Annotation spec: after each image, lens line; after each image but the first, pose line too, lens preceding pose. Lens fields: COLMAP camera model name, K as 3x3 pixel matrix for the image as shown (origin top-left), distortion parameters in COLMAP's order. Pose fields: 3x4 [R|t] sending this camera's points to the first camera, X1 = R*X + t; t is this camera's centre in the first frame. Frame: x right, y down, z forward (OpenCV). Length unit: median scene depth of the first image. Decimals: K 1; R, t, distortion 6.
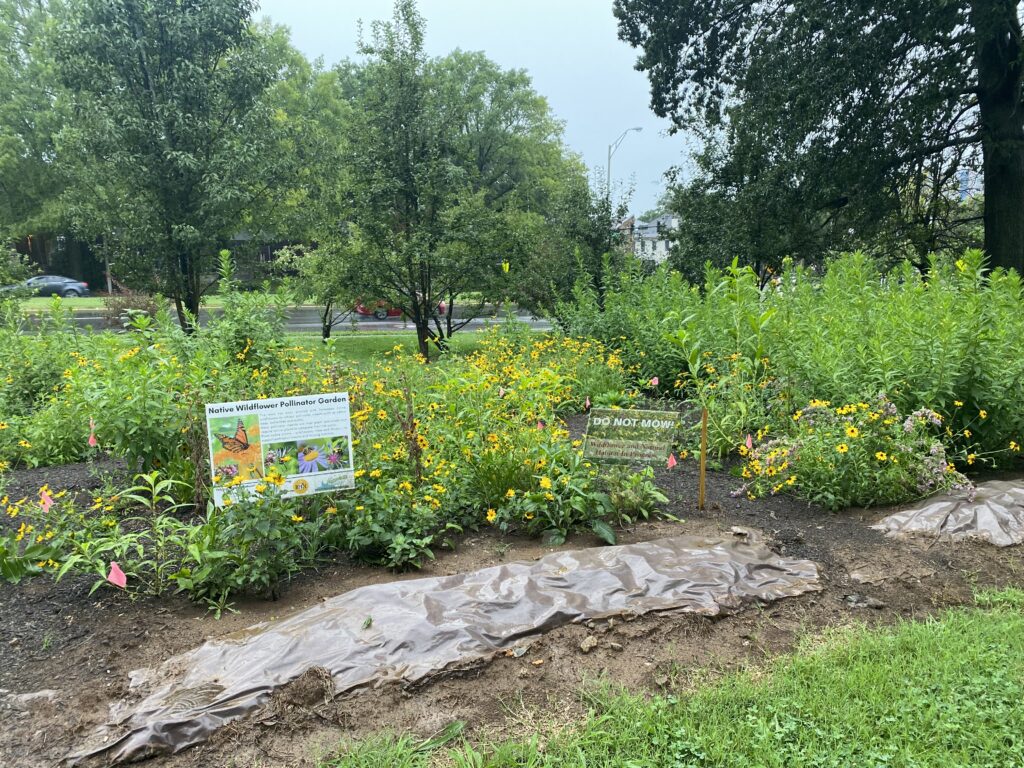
lens RADIAL K [[774.2, 0, 512.1], [0, 774.2, 379.2], [0, 0, 1]] dist [0.010933, -0.016243]
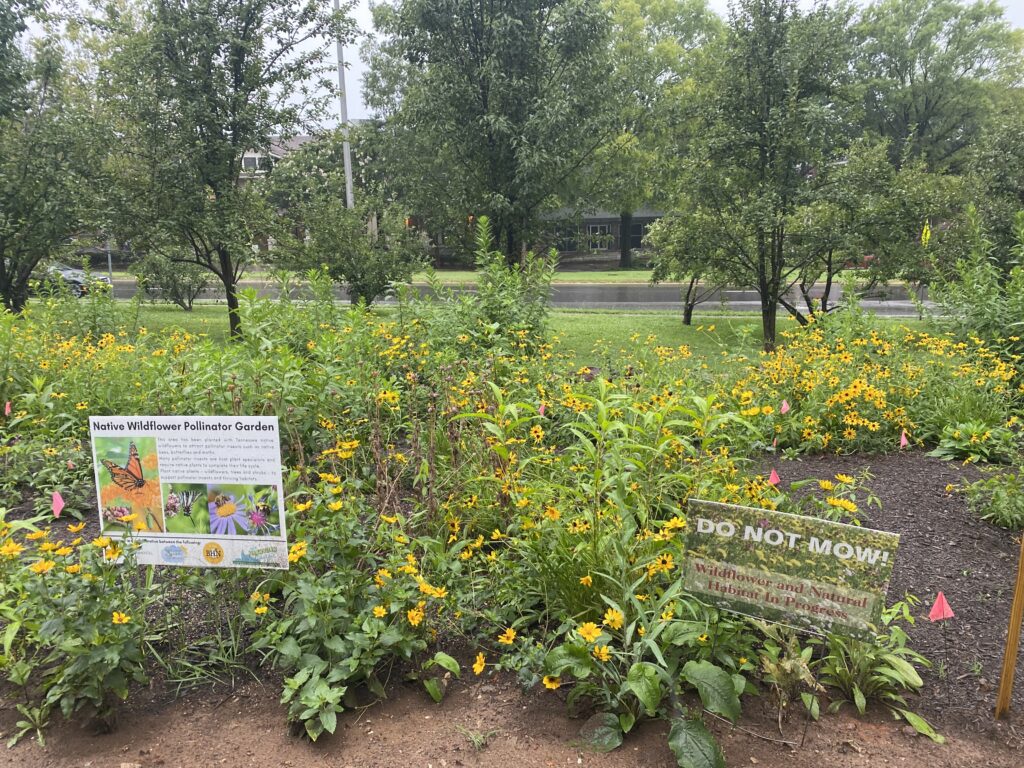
lens RADIAL K [[774.2, 0, 509.6], [0, 774.2, 387.5], [0, 0, 1]] dist [0.010933, -0.016243]
pose [[0.864041, 0.087834, -0.495699, 0.231383], [-0.067848, 0.995996, 0.058218, -0.050560], [0.498828, -0.016670, 0.866541, 0.505732]]
